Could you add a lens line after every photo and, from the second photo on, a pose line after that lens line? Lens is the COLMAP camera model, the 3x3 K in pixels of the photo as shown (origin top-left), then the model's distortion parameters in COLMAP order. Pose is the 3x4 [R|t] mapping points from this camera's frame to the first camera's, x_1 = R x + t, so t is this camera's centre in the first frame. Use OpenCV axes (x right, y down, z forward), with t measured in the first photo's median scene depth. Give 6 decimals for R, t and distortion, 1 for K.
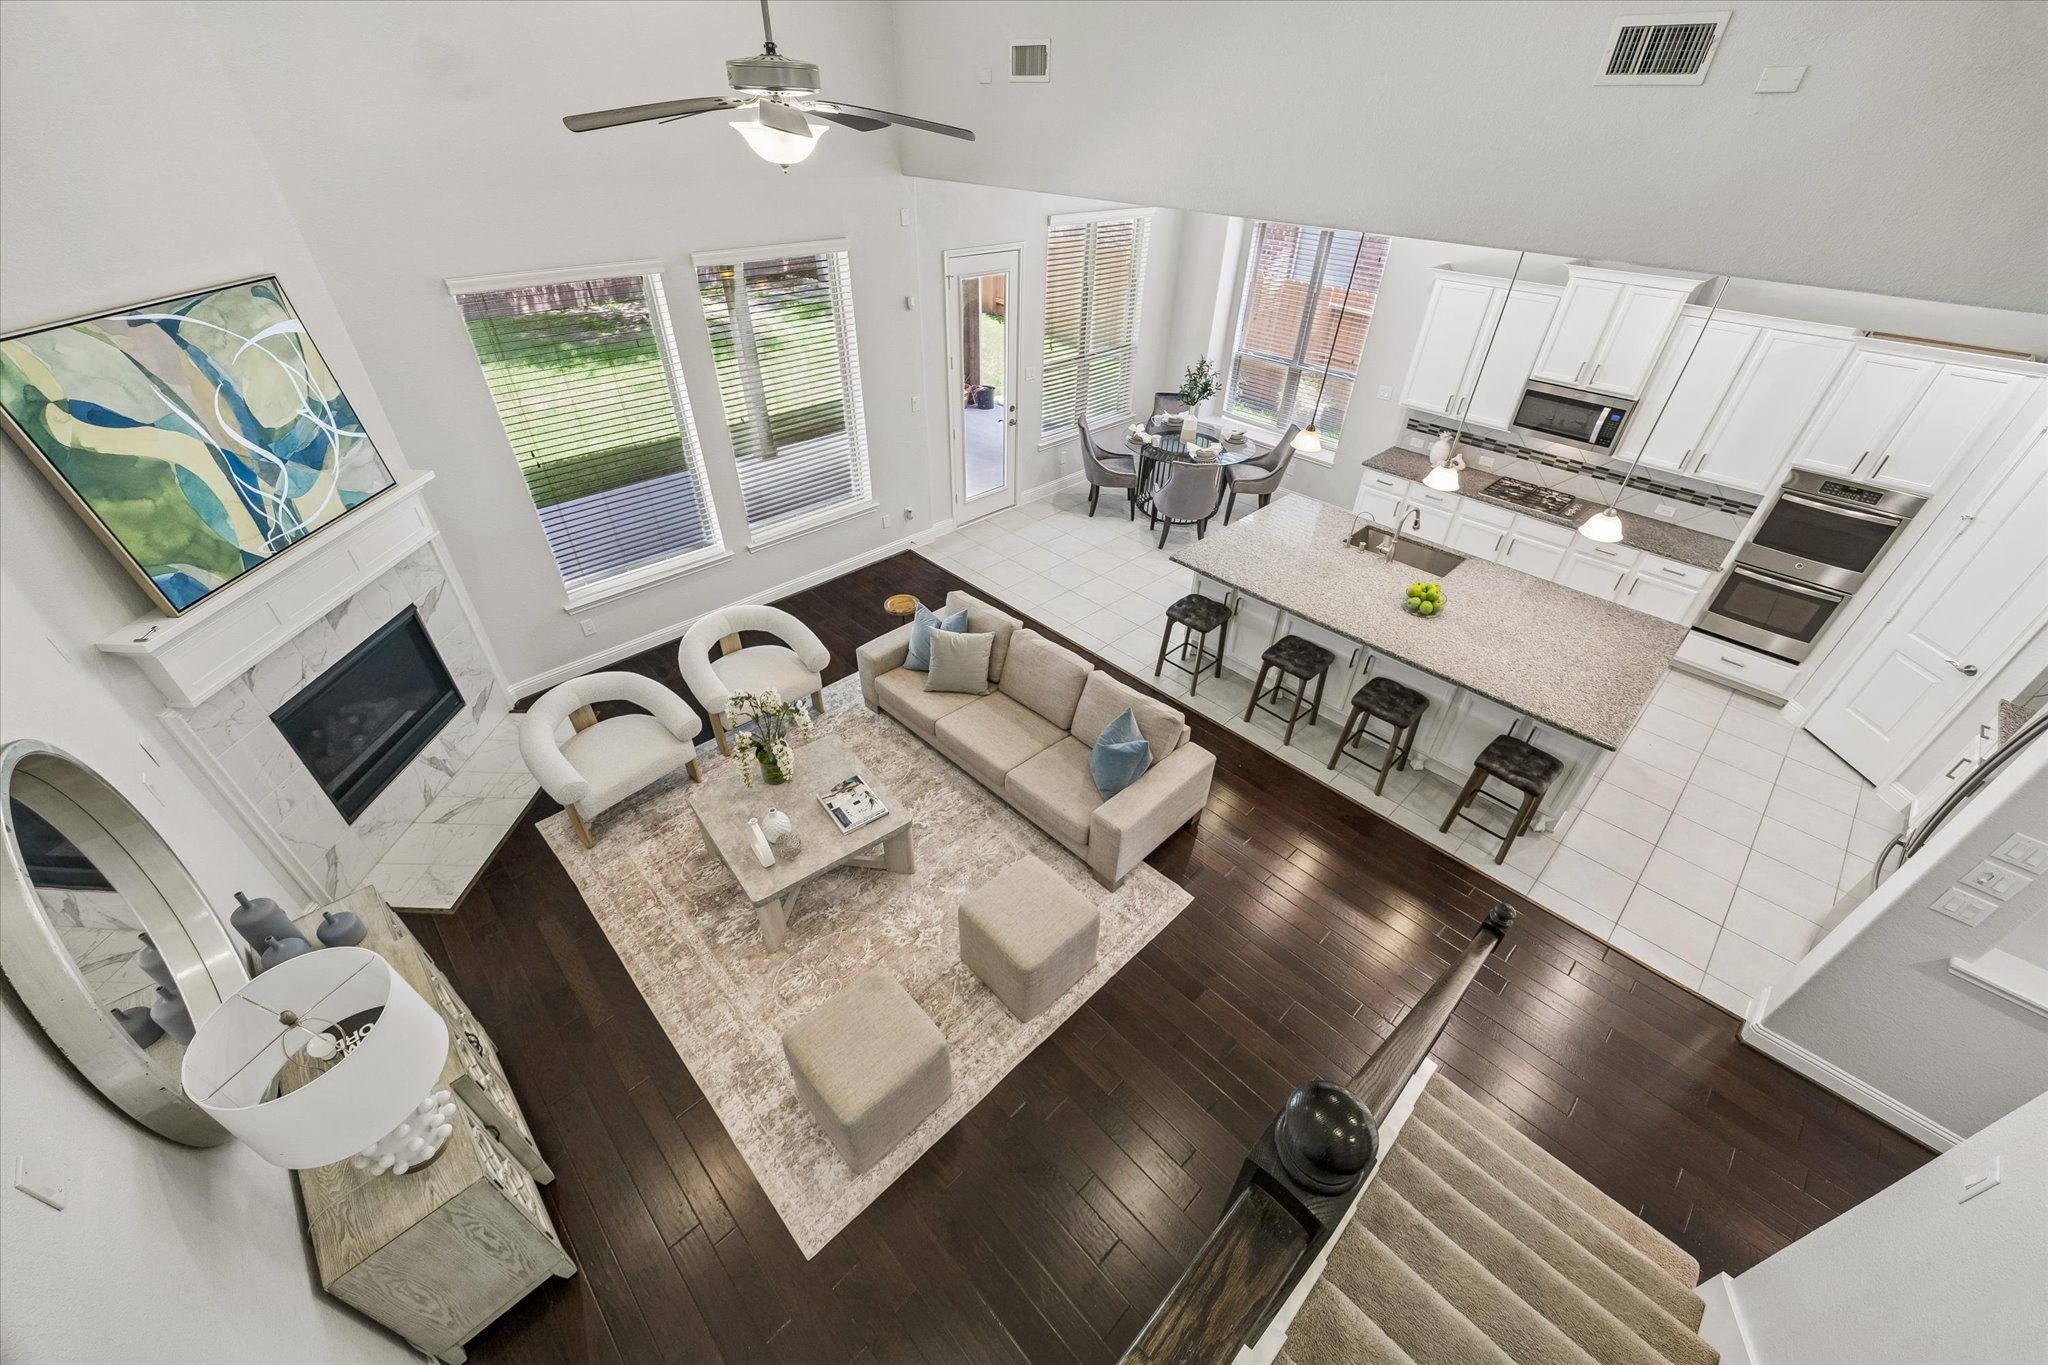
lens RADIAL K [[783.6, 0, 1024.8], [0, 783.6, 703.8], [0, 0, 1]] dist [0.000633, 0.000024]
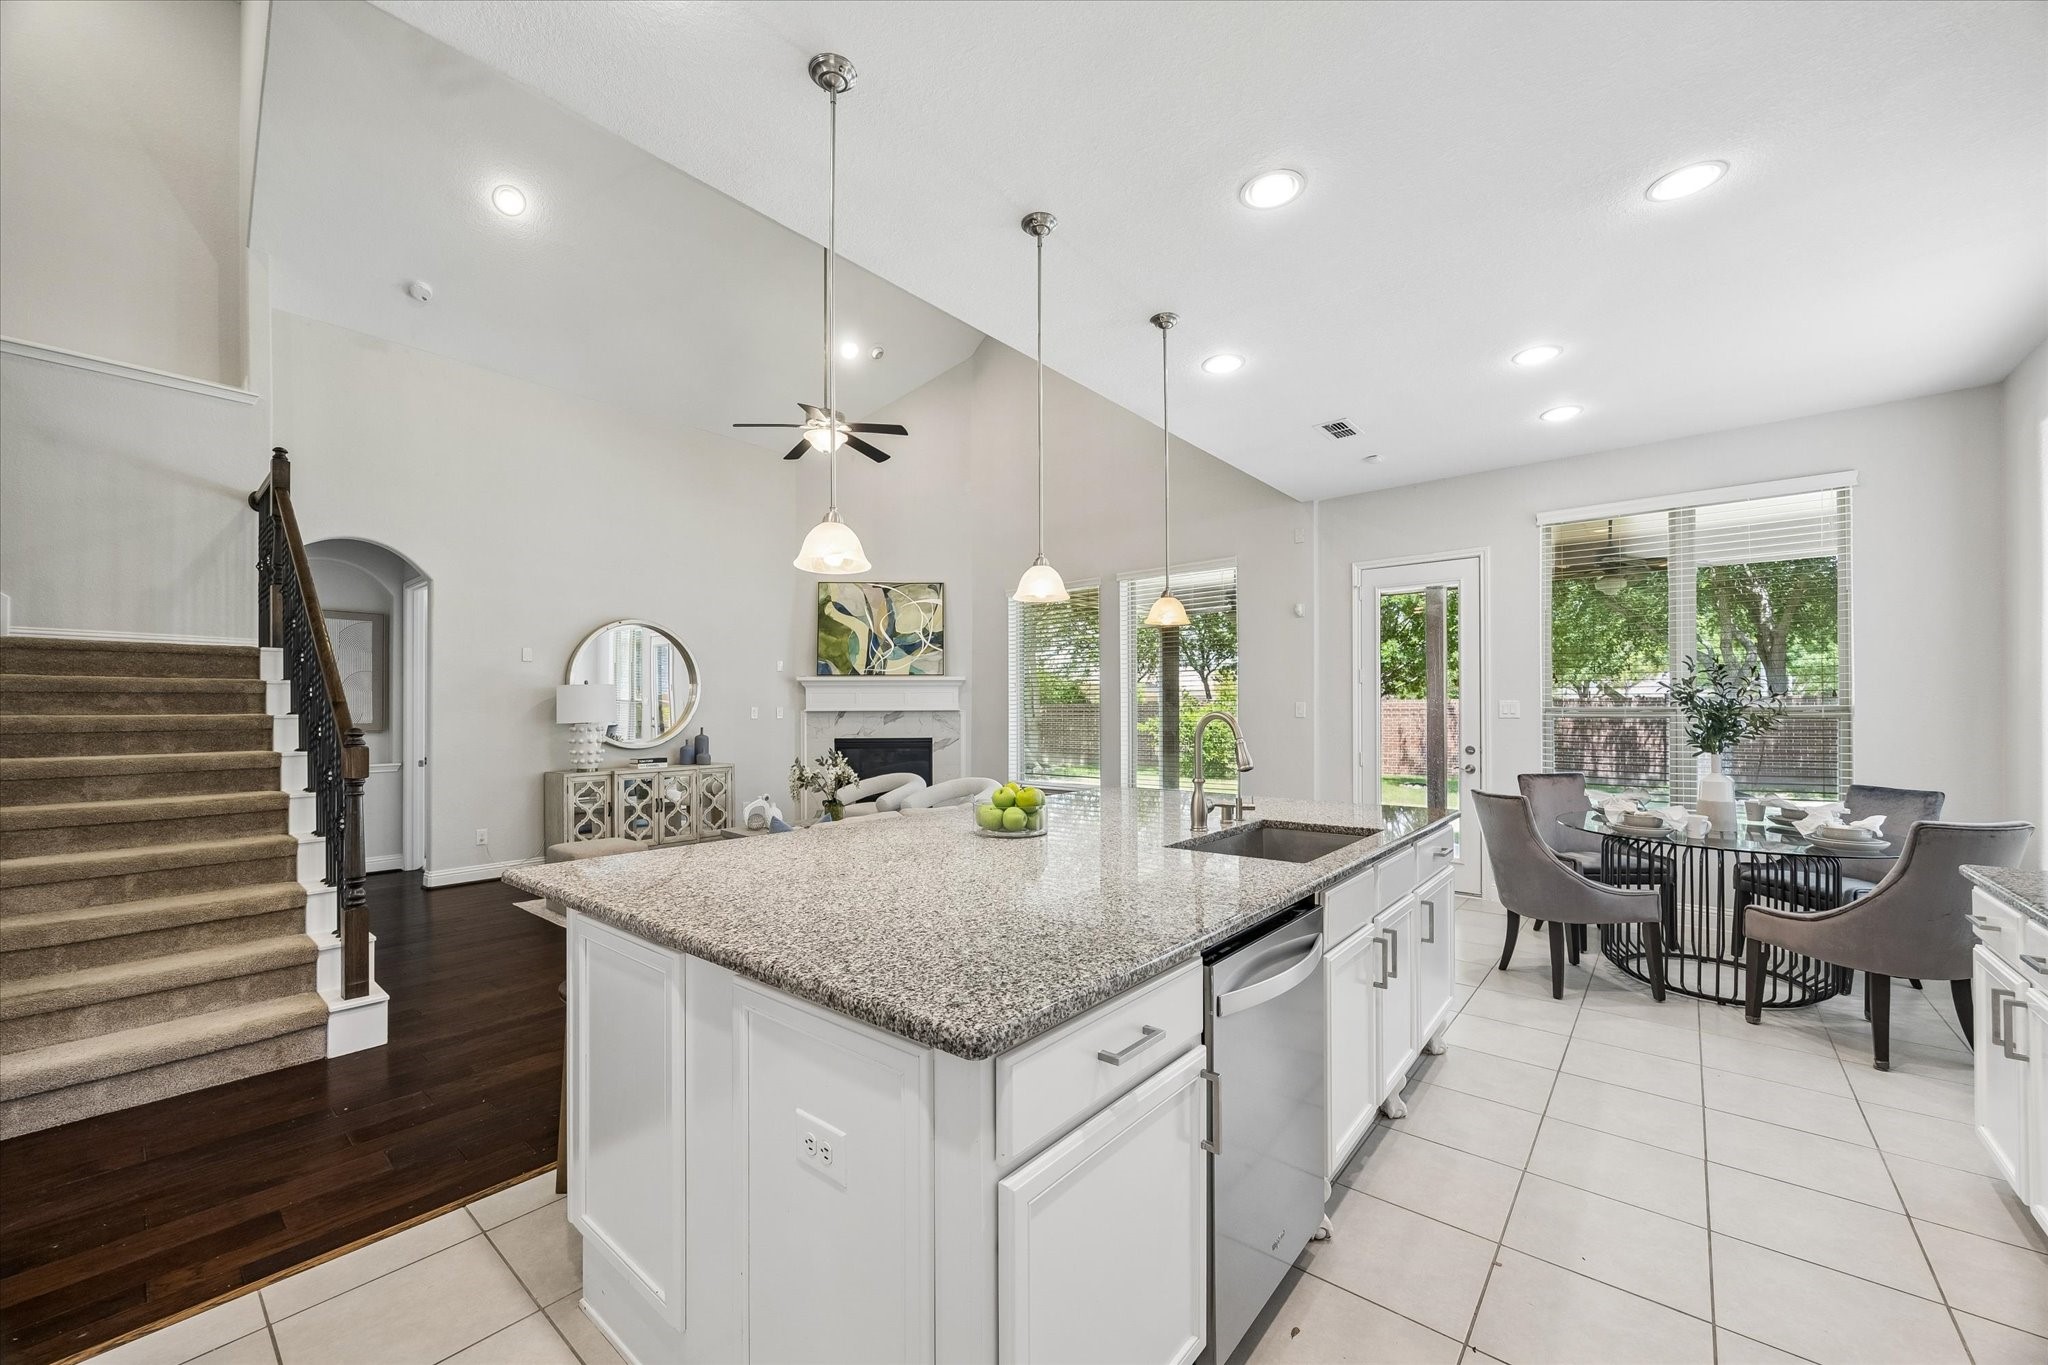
lens RADIAL K [[783.6, 0, 1024.8], [0, 783.6, 703.8], [0, 0, 1]] dist [0.000633, 0.000024]
pose [[0.097322, -0.032796, -0.994712, 1.363489], [-0.608707, 0.788768, -0.085562, -0.207542], [0.787403, 0.613816, 0.056802, 1.263167]]
